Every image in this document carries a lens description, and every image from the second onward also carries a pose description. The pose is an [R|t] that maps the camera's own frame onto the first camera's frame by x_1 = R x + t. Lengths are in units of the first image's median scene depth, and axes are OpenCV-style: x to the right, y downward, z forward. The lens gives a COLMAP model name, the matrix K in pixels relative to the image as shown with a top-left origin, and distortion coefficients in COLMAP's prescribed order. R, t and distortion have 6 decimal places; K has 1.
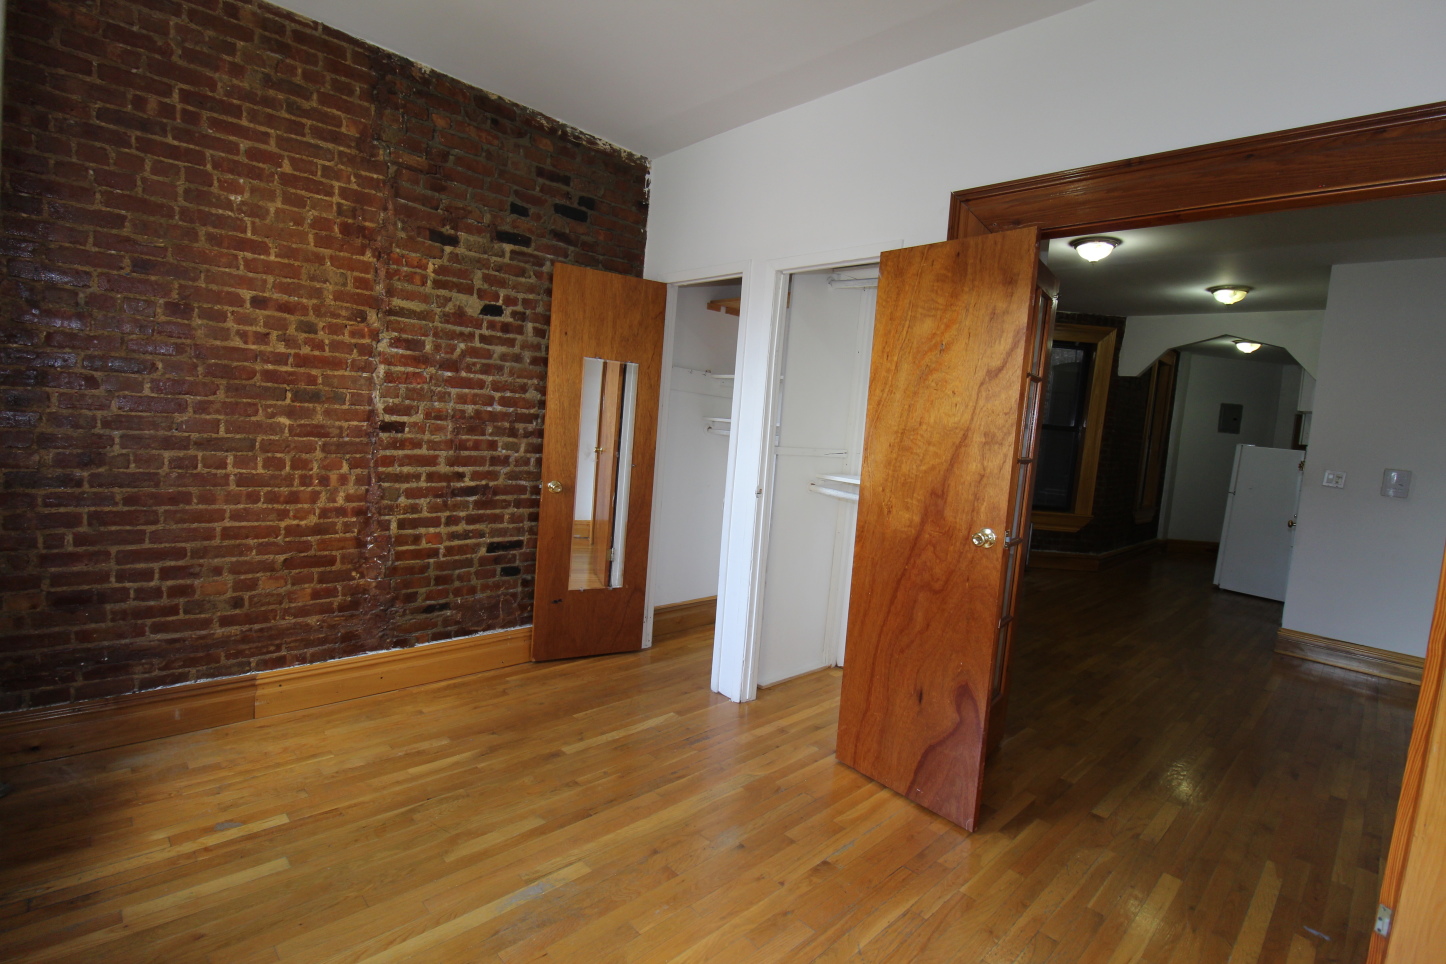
lens RADIAL K [[674.0, 0, 731.1], [0, 674.0, 482.9], [0, 0, 1]] dist [-0.022487, -0.003877]
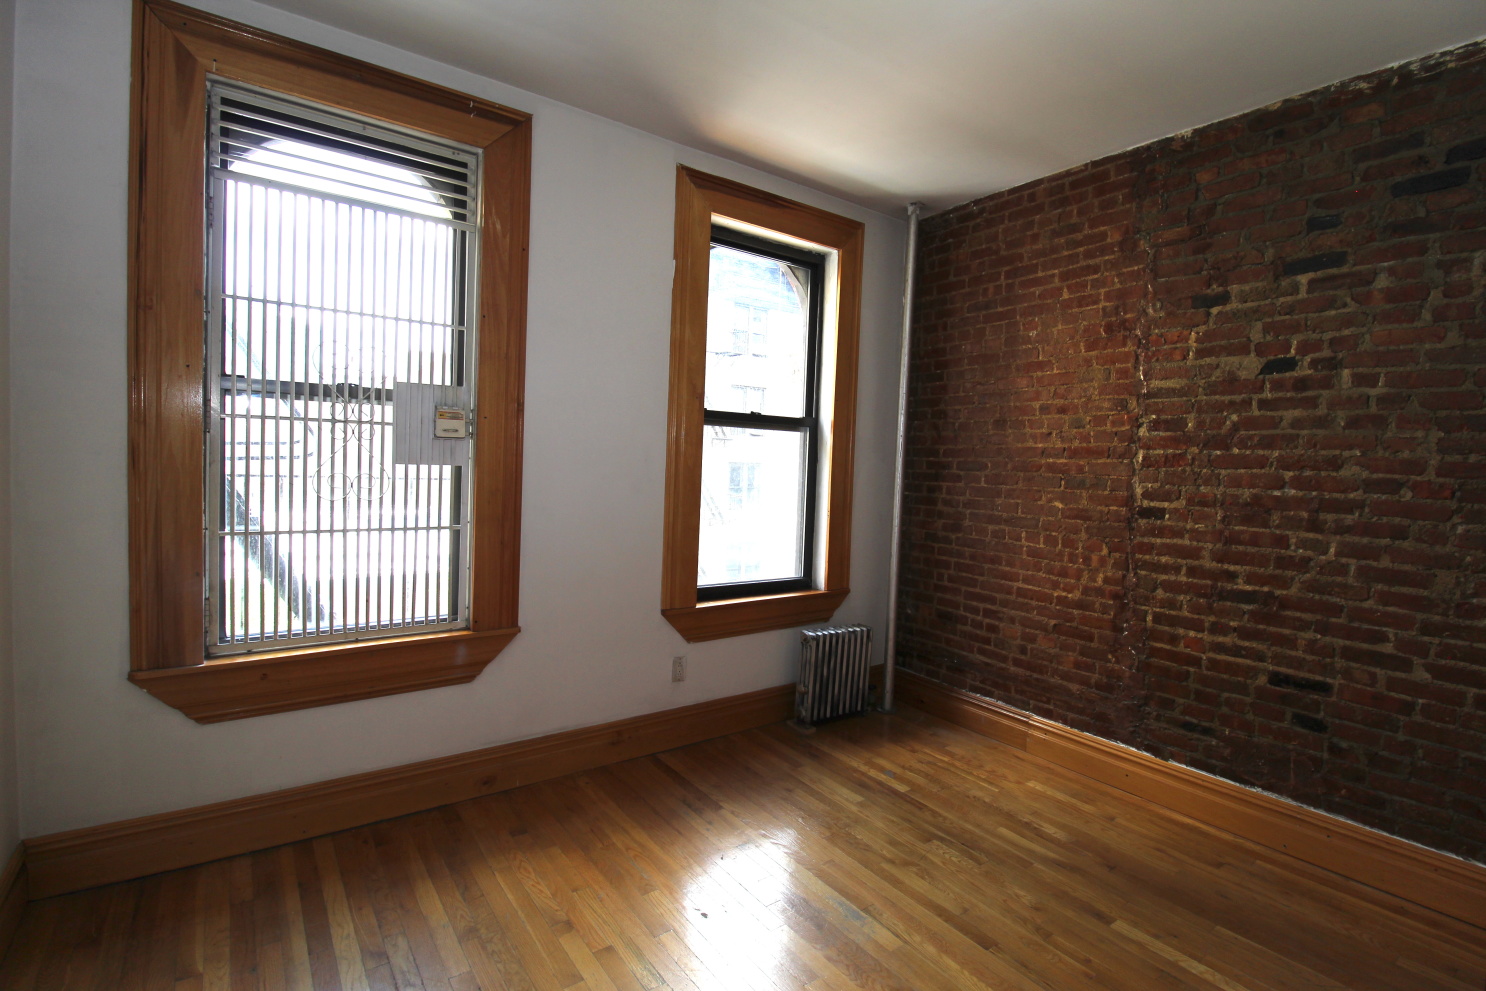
lens RADIAL K [[692.6, 0, 751.1], [0, 692.6, 499.7], [0, 0, 1]] dist [-0.022487, -0.003877]
pose [[-0.159383, -0.032416, -0.986684, 0.567497], [-0.139462, 0.990177, -0.010003, -0.013399], [0.977316, 0.136011, -0.162338, 0.615898]]
